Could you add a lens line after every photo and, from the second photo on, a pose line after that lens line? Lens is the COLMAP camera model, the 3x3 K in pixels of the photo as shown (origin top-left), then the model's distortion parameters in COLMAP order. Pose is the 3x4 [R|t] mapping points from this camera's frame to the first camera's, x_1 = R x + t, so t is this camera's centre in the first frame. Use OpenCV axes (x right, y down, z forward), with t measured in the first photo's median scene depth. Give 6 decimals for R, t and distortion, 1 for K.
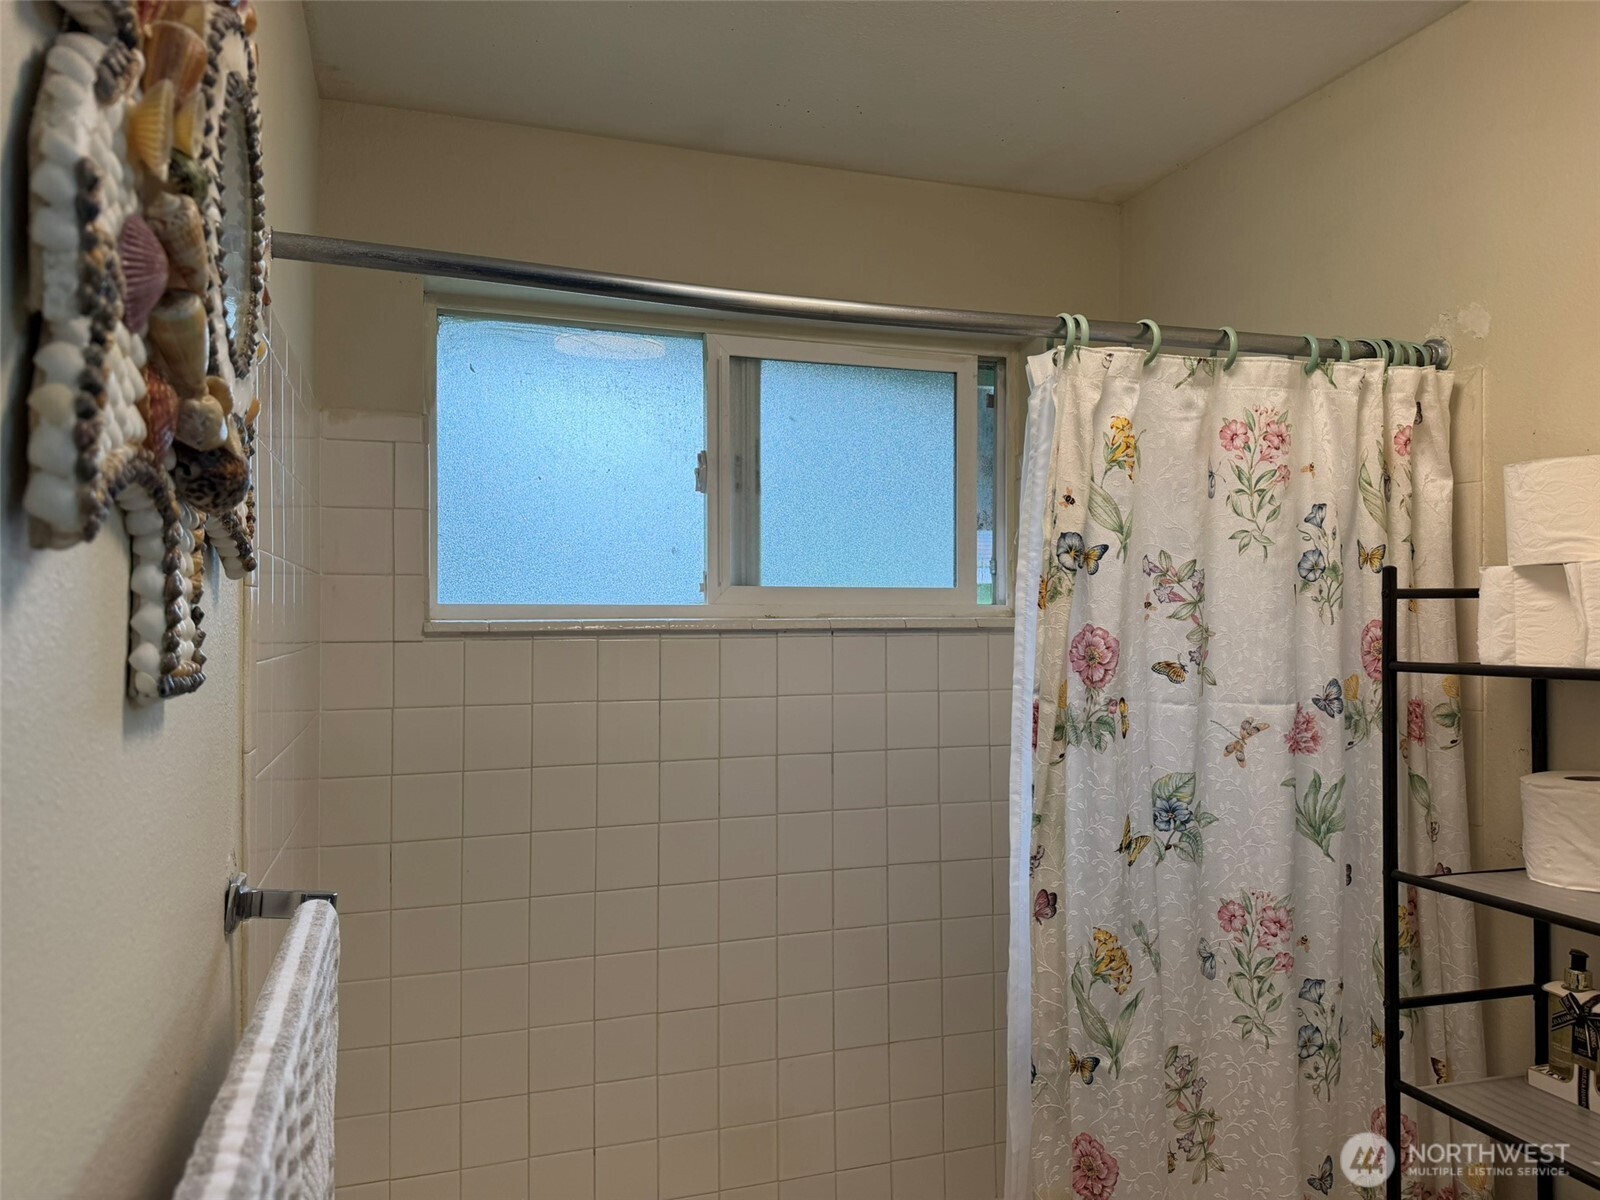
lens RADIAL K [[1133.3, 0, 801.1], [0, 1133.3, 606.4], [0, 0, 1]] dist [0.051289, -0.047359]
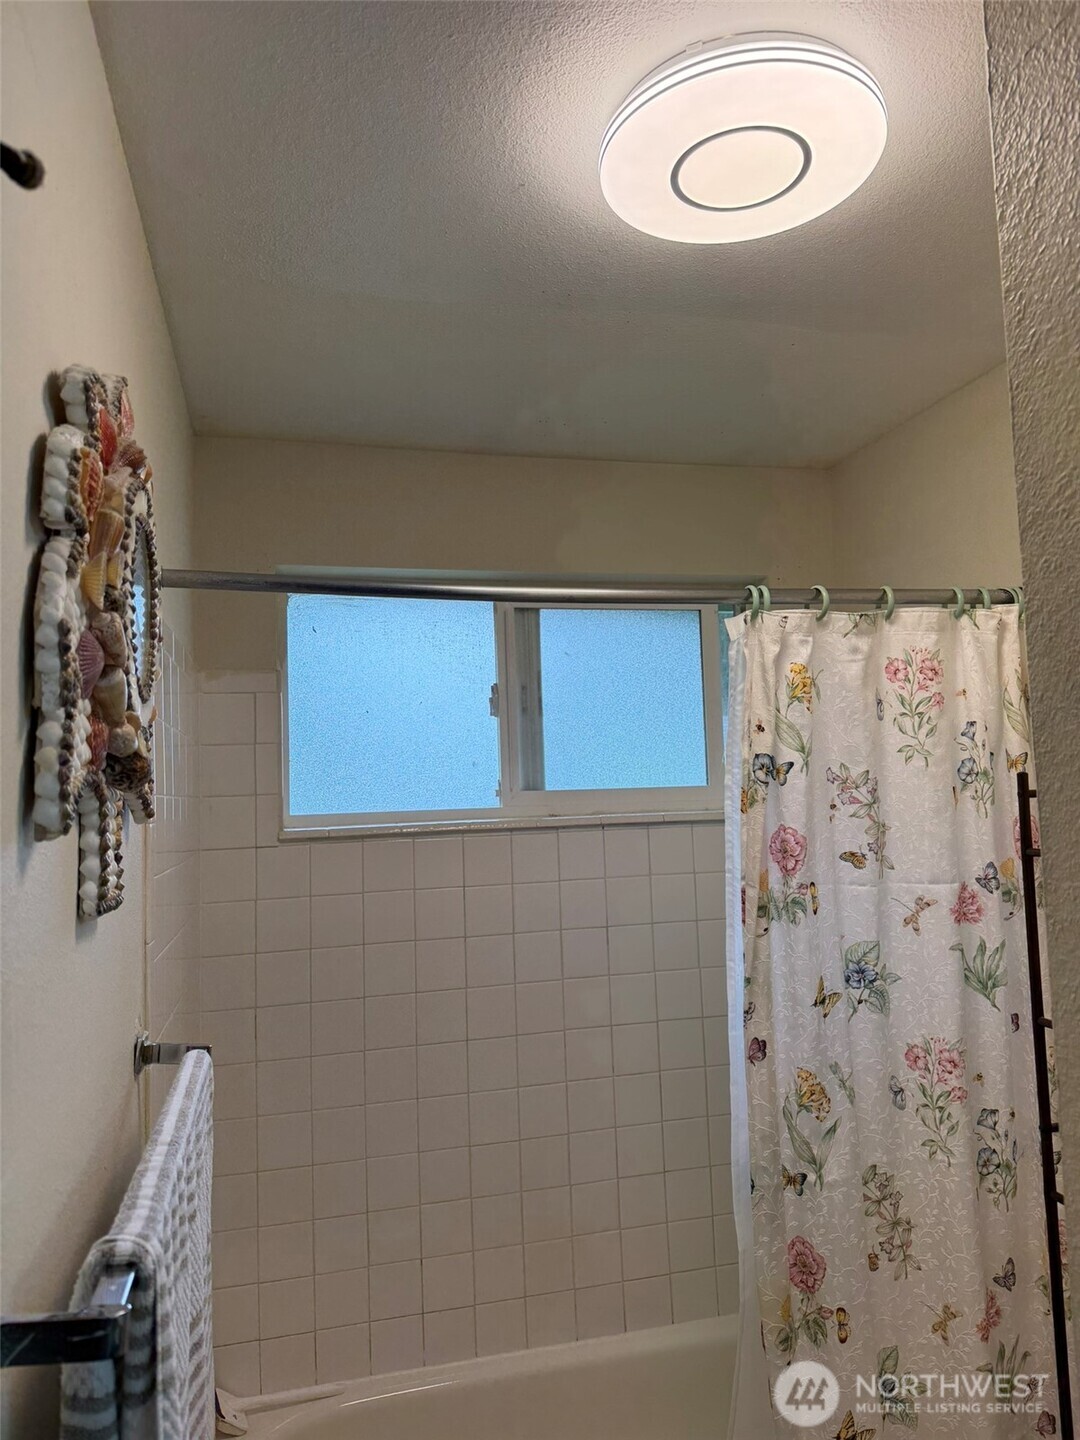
lens RADIAL K [[1019.9, 0, 537.8], [0, 1019.9, 723.7], [0, 0, 1]] dist [0.051289, -0.047359]
pose [[0.996013, -0.037551, -0.080917, 0.076812], [0.032609, 0.997571, -0.061552, -0.035577], [0.083032, 0.058668, 0.994818, -0.170773]]
